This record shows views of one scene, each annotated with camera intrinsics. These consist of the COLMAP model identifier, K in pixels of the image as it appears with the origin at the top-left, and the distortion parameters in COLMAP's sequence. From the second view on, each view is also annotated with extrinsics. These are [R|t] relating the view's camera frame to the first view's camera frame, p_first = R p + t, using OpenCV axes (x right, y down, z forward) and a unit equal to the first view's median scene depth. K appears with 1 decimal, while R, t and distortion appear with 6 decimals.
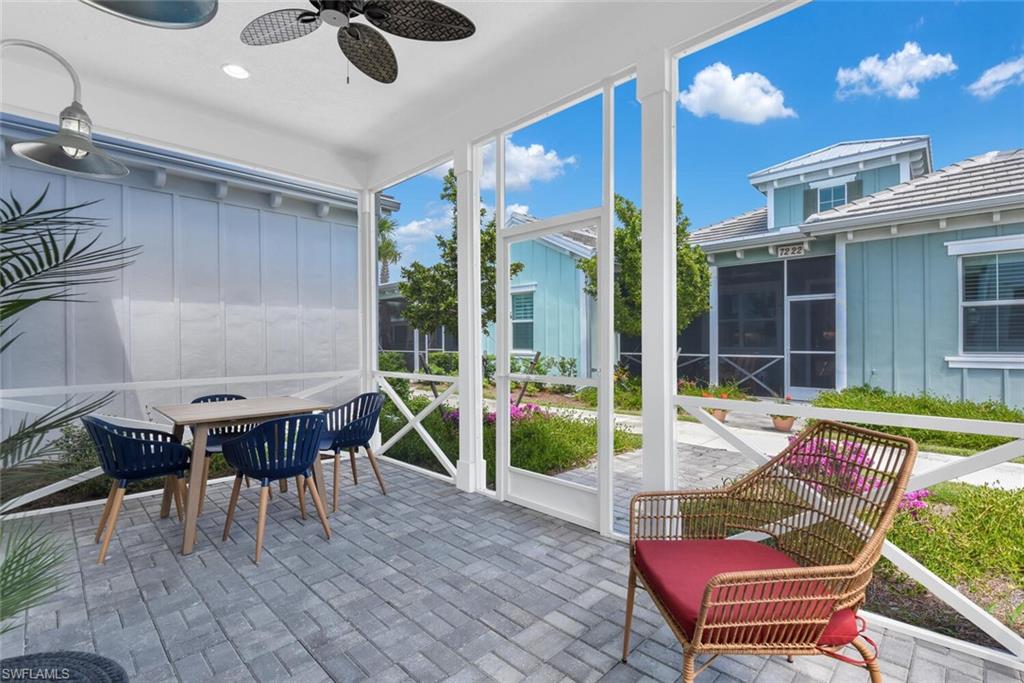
lens RADIAL K [[465.2, 0, 514.9], [0, 465.2, 342.8], [0, 0, 1]] dist [0.001790, -0.011686]
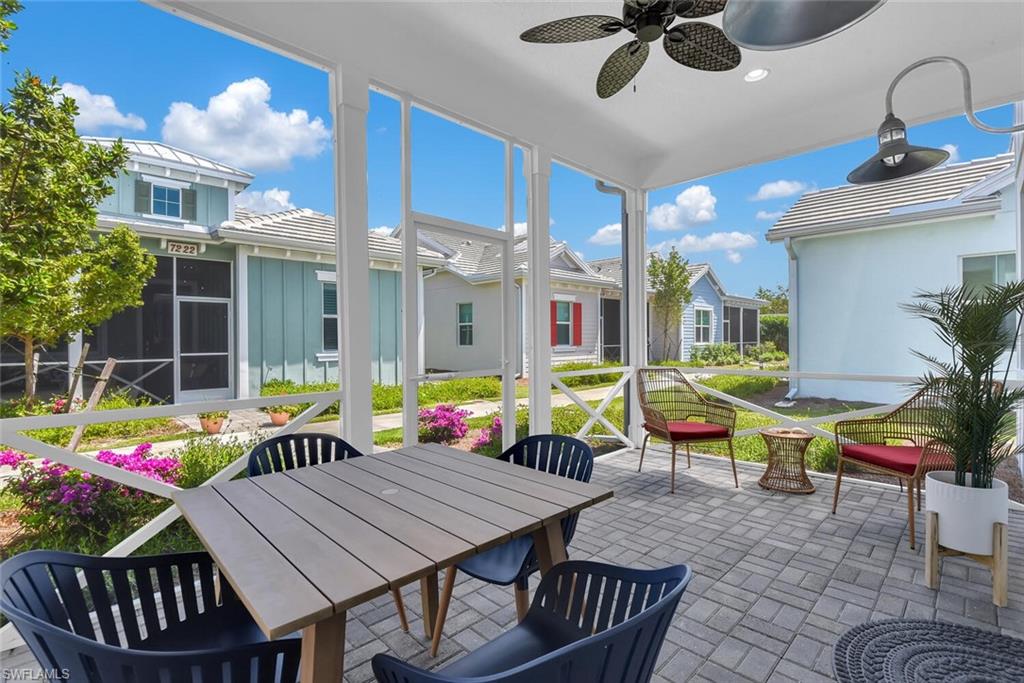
lens RADIAL K [[470.2, 0, 508.7], [0, 470.2, 338.6], [0, 0, 1]] dist [-0.000356, -0.004913]
pose [[0.046936, 0.005350, 0.998884, -0.338735], [0.008635, 0.999946, -0.005761, -0.001857], [-0.998861, 0.008896, 0.046888, 0.281431]]
